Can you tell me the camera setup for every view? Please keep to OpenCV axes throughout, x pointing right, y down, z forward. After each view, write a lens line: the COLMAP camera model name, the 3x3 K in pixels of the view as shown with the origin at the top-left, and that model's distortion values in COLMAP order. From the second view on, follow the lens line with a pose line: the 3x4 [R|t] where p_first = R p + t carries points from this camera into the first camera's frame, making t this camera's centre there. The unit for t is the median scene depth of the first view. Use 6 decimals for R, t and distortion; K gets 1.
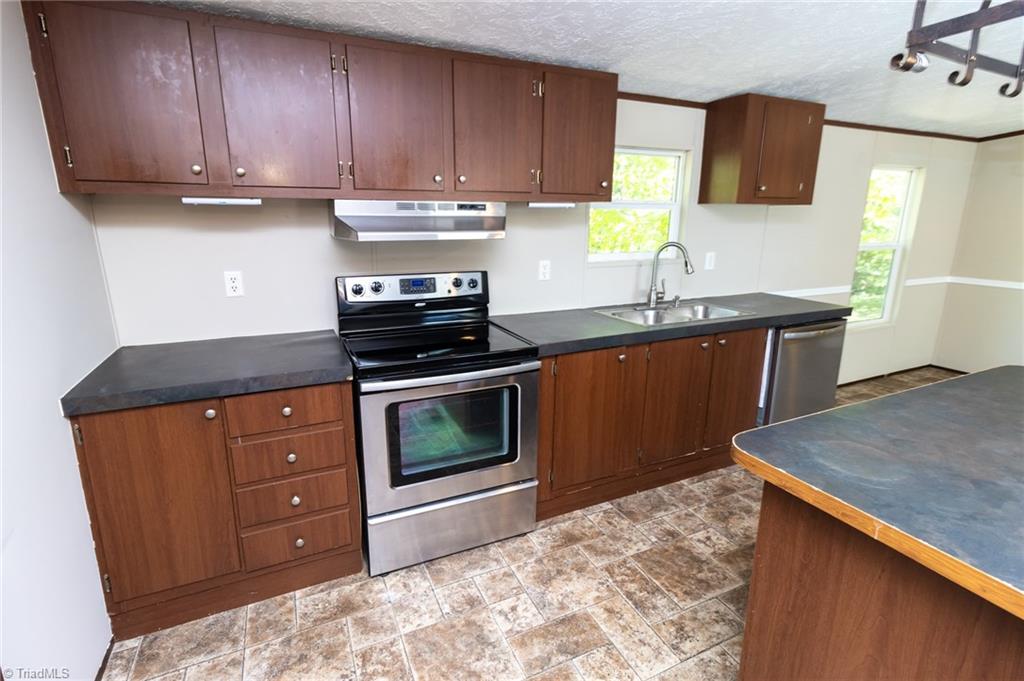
lens RADIAL K [[485.5, 0, 510.8], [0, 485.5, 325.4], [0, 0, 1]] dist [0.000767, 0.001268]
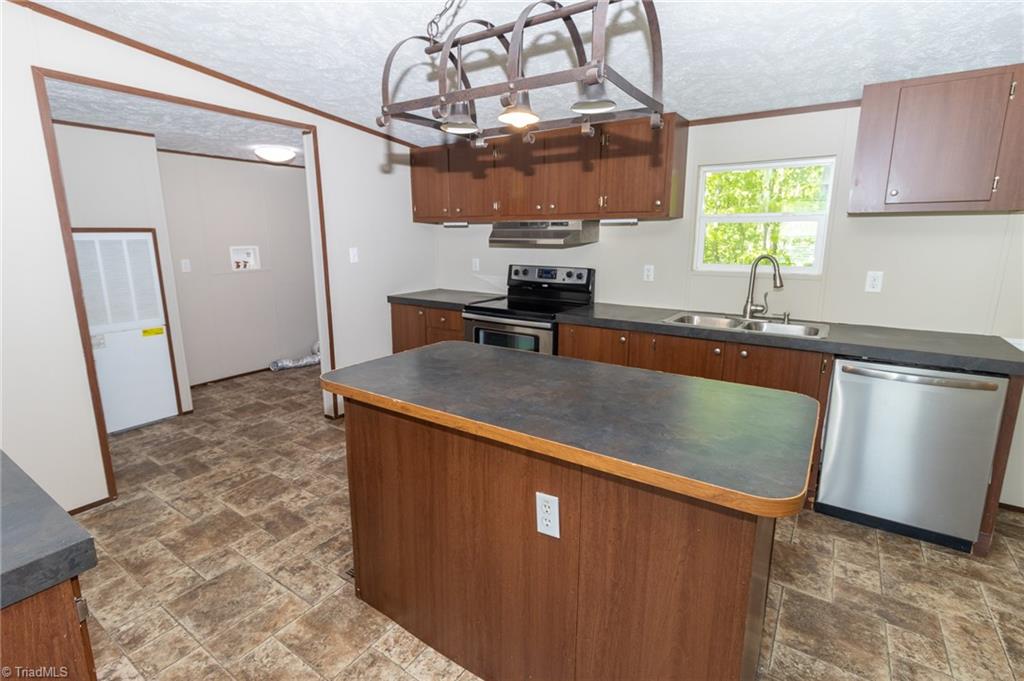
lens RADIAL K [[485.5, 0, 510.8], [0, 485.5, 325.4], [0, 0, 1]] dist [0.000767, 0.001268]
pose [[0.511259, 0.160856, -0.844239, 0.572651], [-0.176329, 0.981063, 0.080143, -0.011757], [0.841144, 0.107890, 0.529941, 0.041754]]
